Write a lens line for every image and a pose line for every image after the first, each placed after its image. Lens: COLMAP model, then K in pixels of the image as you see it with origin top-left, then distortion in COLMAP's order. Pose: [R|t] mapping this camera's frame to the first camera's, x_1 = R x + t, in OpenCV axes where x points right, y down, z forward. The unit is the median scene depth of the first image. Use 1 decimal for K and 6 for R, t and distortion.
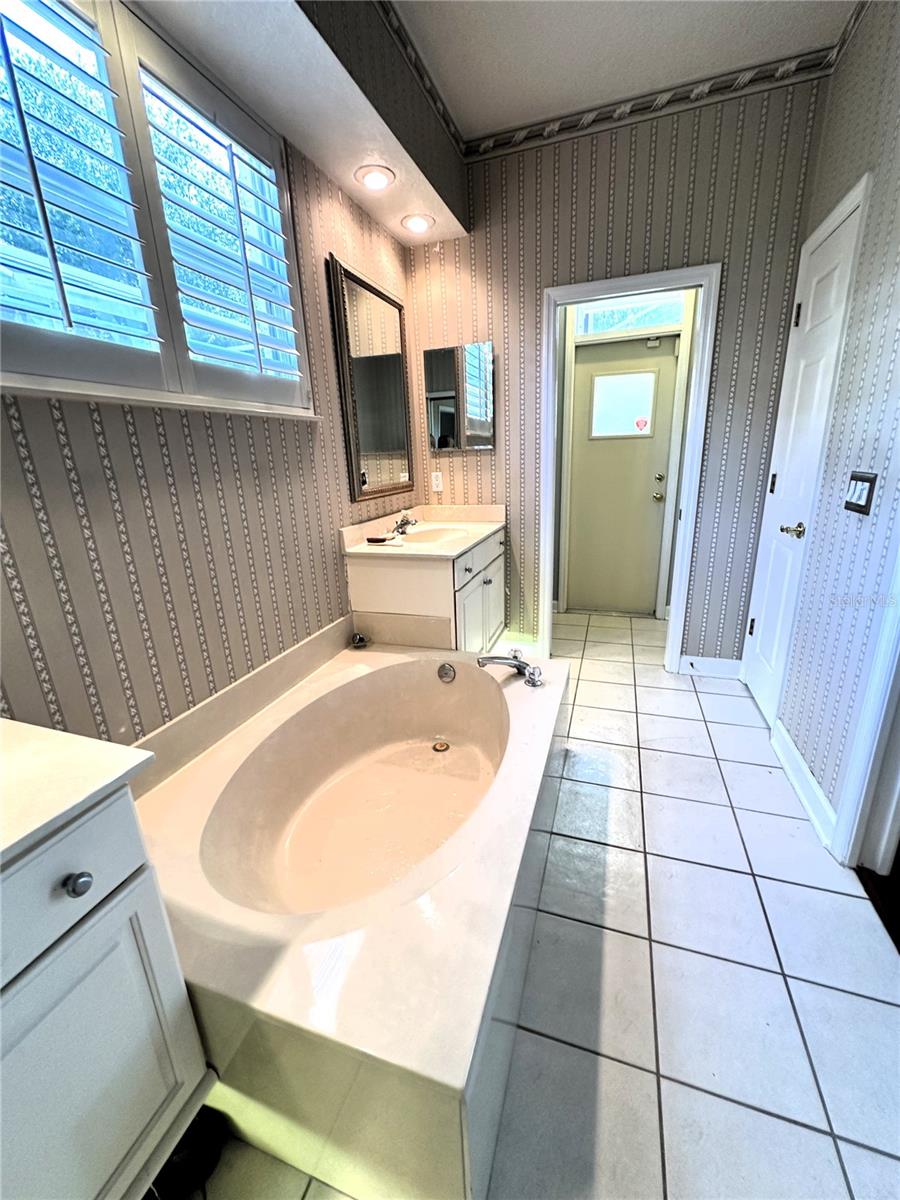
lens RADIAL K [[484.5, 0, 451.1], [0, 484.5, 599.4], [0, 0, 1]] dist [-0.001122, -0.000011]
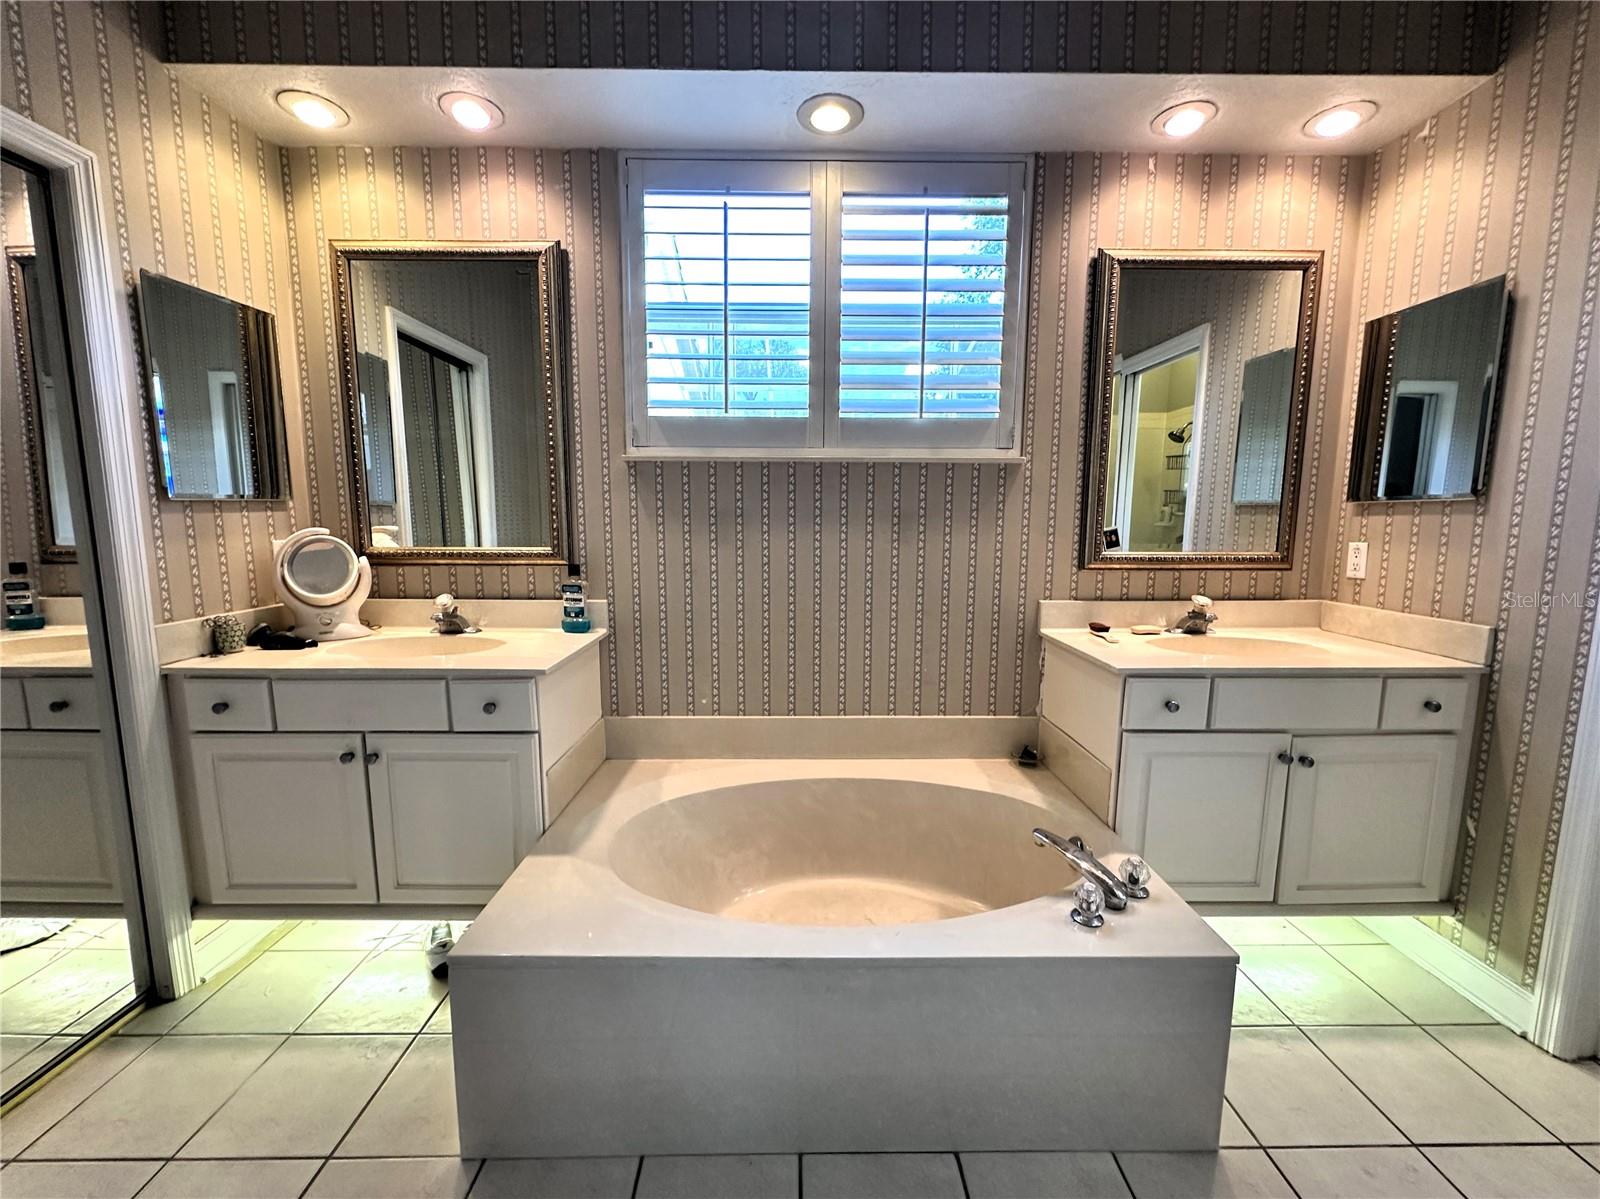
lens RADIAL K [[645.9, 0, 803.4], [0, 645.9, 600.0], [0, 0, 1]] dist [-0.001122, -0.000011]
pose [[0.331073, 0.158527, -0.930194, 0.574497], [-0.285832, 0.956321, 0.061247, -0.102885], [0.899273, 0.245601, 0.361924, 0.313716]]
